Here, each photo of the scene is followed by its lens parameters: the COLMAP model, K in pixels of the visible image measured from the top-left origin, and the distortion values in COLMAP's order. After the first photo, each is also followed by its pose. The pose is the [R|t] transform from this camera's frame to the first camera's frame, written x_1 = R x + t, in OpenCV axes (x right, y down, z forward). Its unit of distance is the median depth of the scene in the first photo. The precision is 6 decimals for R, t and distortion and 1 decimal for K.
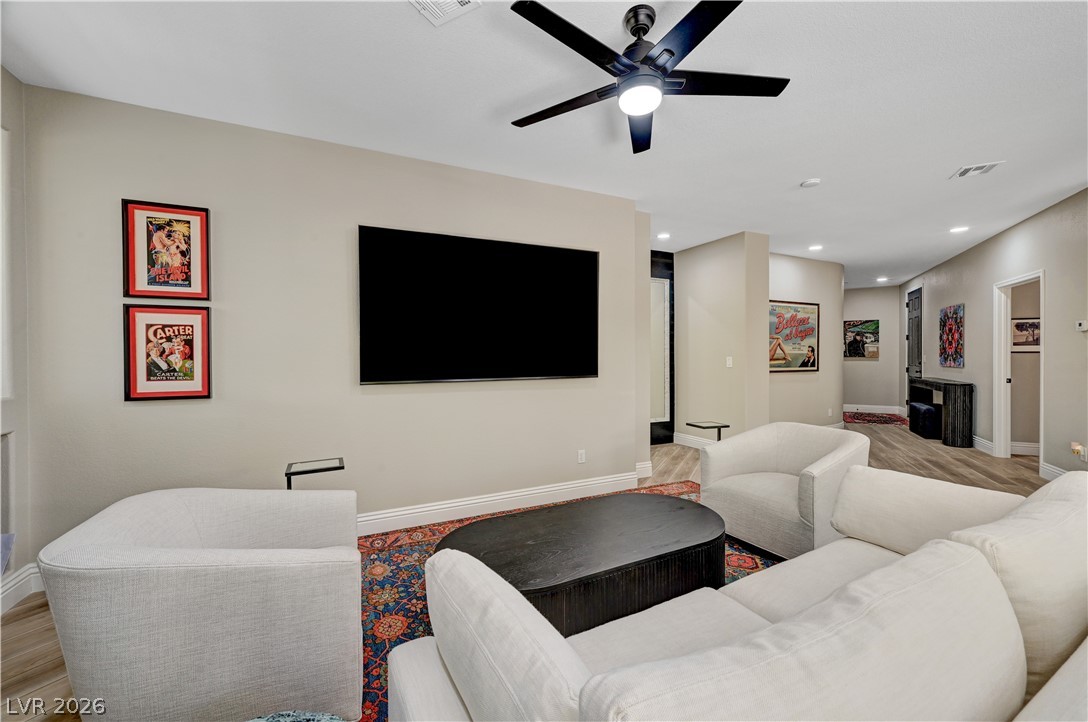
lens RADIAL K [[429.3, 0, 548.7], [0, 429.3, 356.8], [0, 0, 1]] dist [-0.001922, -0.000145]
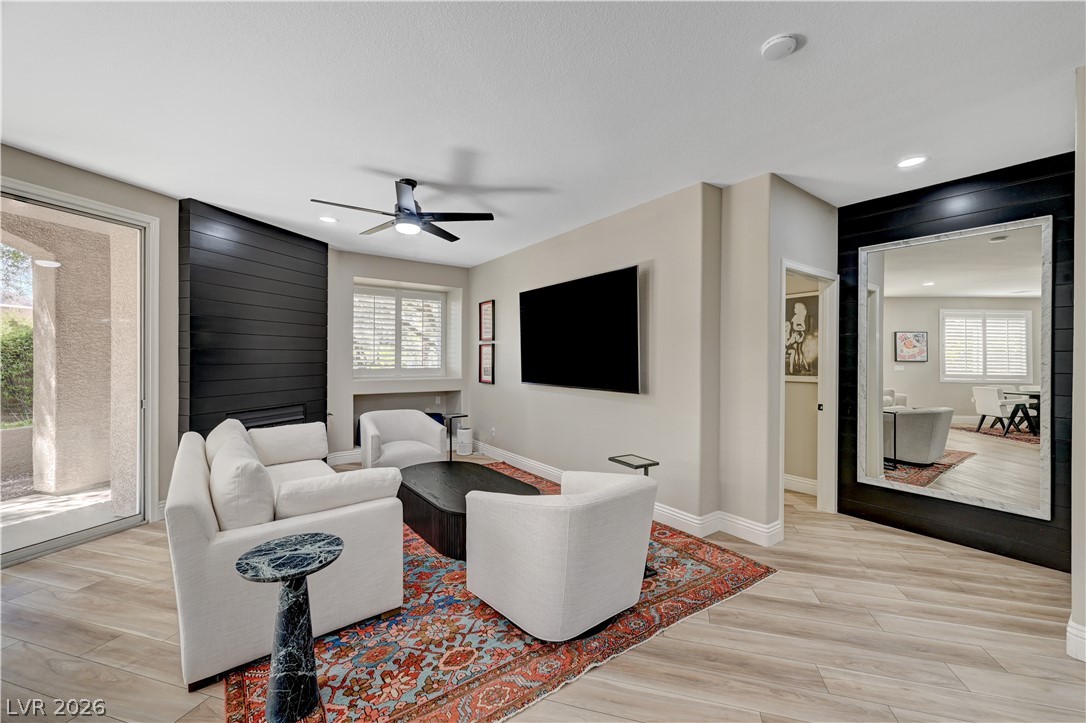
lens RADIAL K [[433.6, 0, 547.4], [0, 433.6, 358.9], [0, 0, 1]] dist [-0.000081, 0.000068]
pose [[0.173920, 0.005269, -0.984746, 0.760584], [-0.011528, 0.999928, 0.003314, -0.023700], [0.984692, 0.010776, 0.173968, 0.455656]]
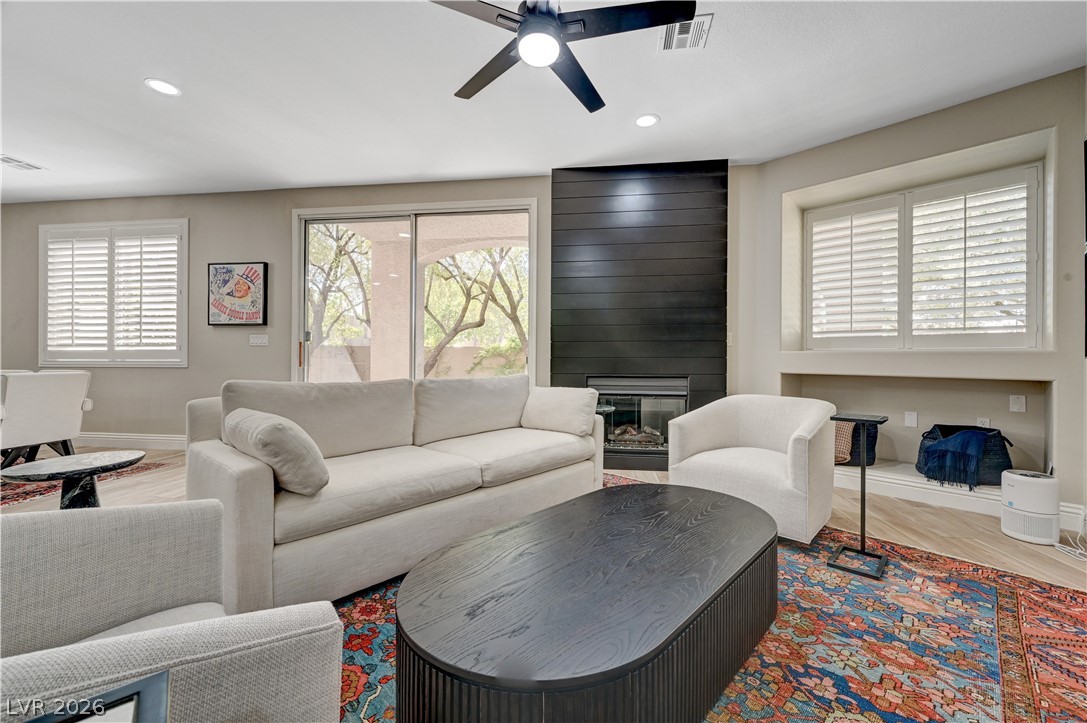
lens RADIAL K [[434.0, 0, 547.9], [0, 434.0, 358.9], [0, 0, 1]] dist [-0.000081, 0.000068]
pose [[-0.945612, -0.001707, -0.325293, 0.193026], [-0.004528, 0.999958, 0.007917, 0.048196], [0.325266, 0.008959, -0.945580, 0.721602]]
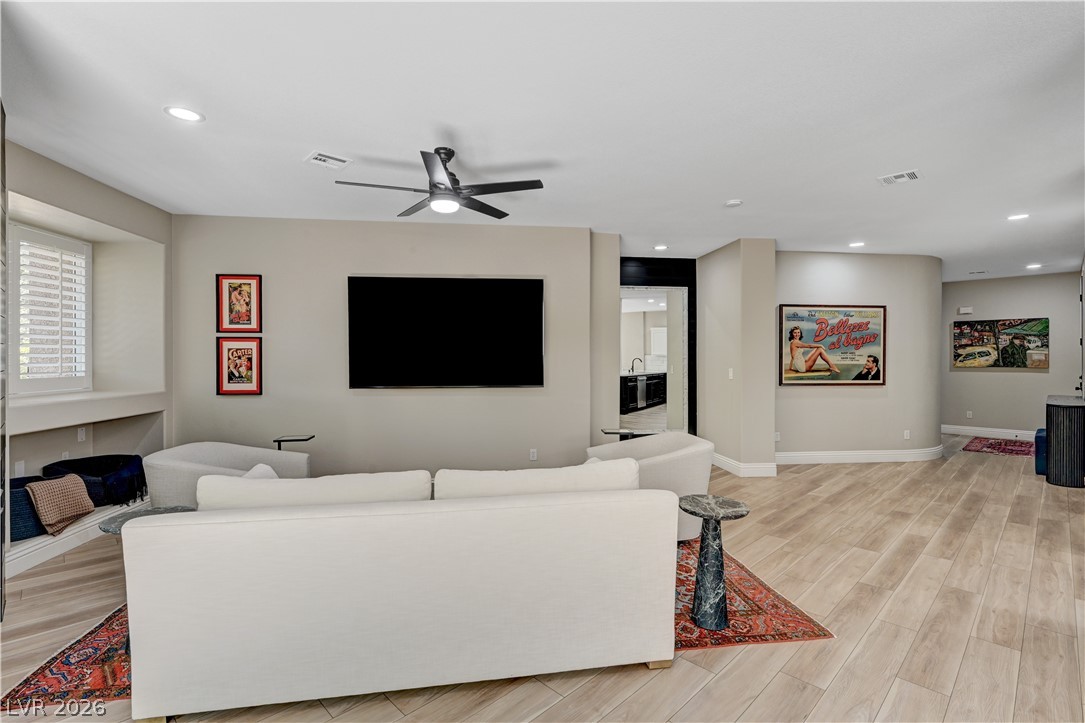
lens RADIAL K [[503.6, 0, 547.4], [0, 503.6, 356.6], [0, 0, 1]] dist [0.000738, -0.000248]
pose [[0.944937, 0.002368, -0.327243, 0.416120], [-0.003960, 0.999983, -0.004198, -0.020502], [0.327228, 0.005262, 0.944931, -0.207416]]
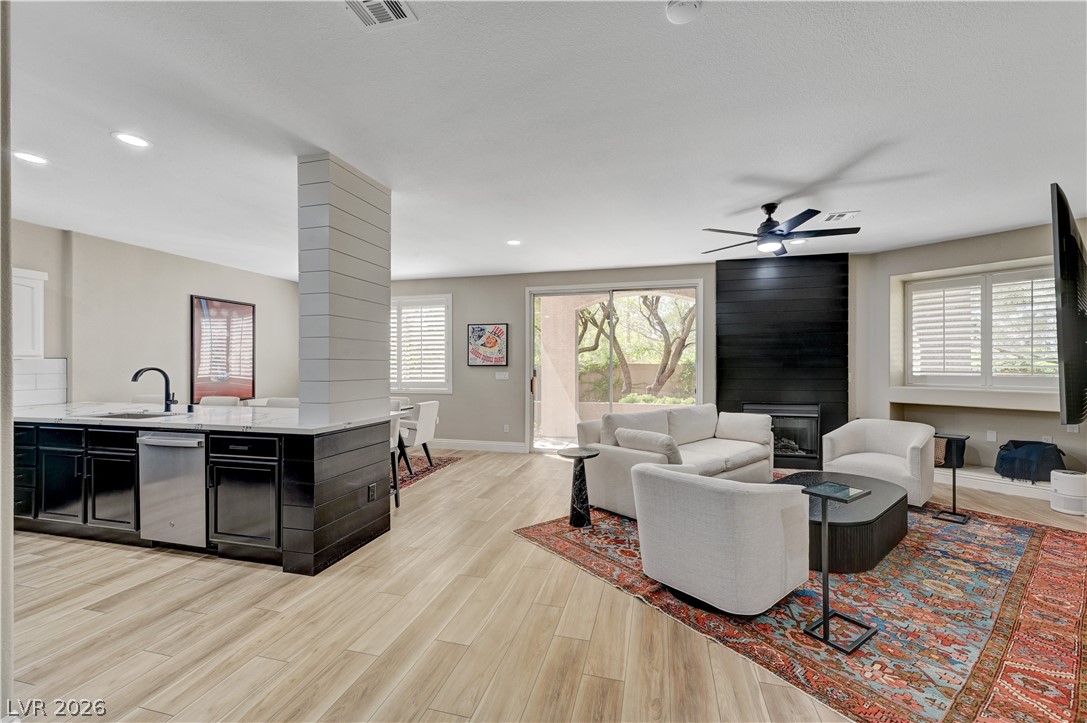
lens RADIAL K [[434.5, 0, 548.3], [0, 434.5, 364.8], [0, 0, 1]] dist [0.001060, 0.000620]
pose [[-0.978243, 0.002937, -0.207443, 0.602877], [0.001931, 0.999985, 0.005054, -0.020796], [0.207455, 0.004544, -0.978234, 1.009862]]
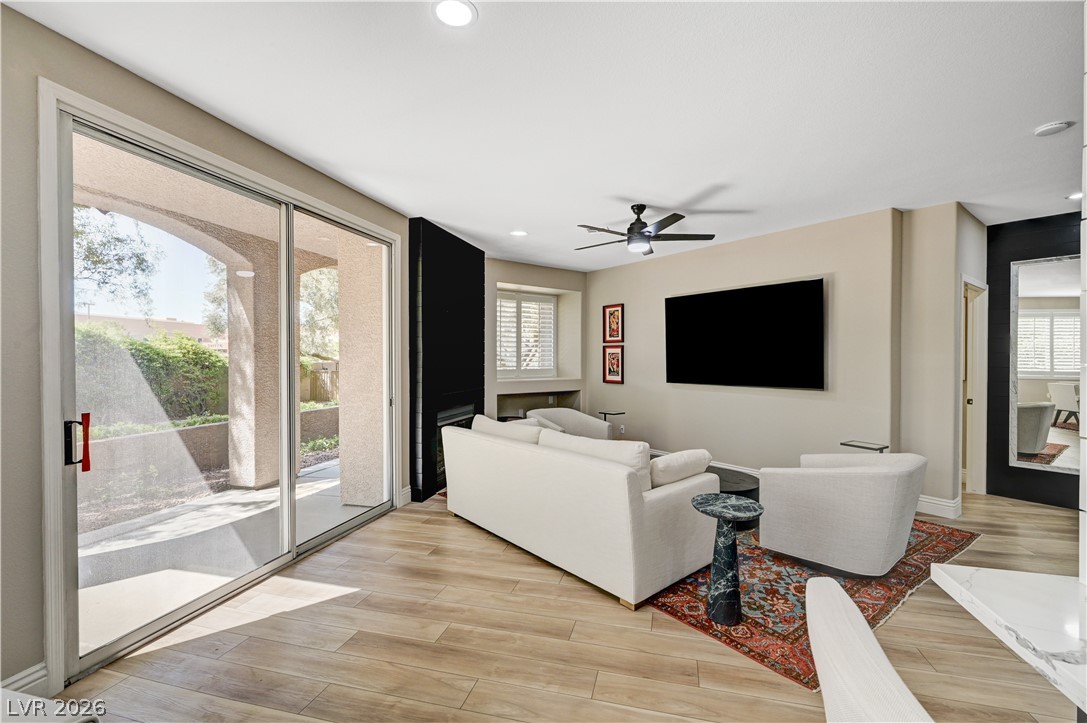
lens RADIAL K [[467.6, 0, 547.4], [0, 467.6, 361.1], [0, 0, 1]] dist [-0.001475, -0.000389]
pose [[0.194956, 0.010501, -0.980756, 0.842256], [-0.007090, 0.999932, 0.009297, -0.025291], [0.980786, 0.005141, 0.195017, 0.049834]]
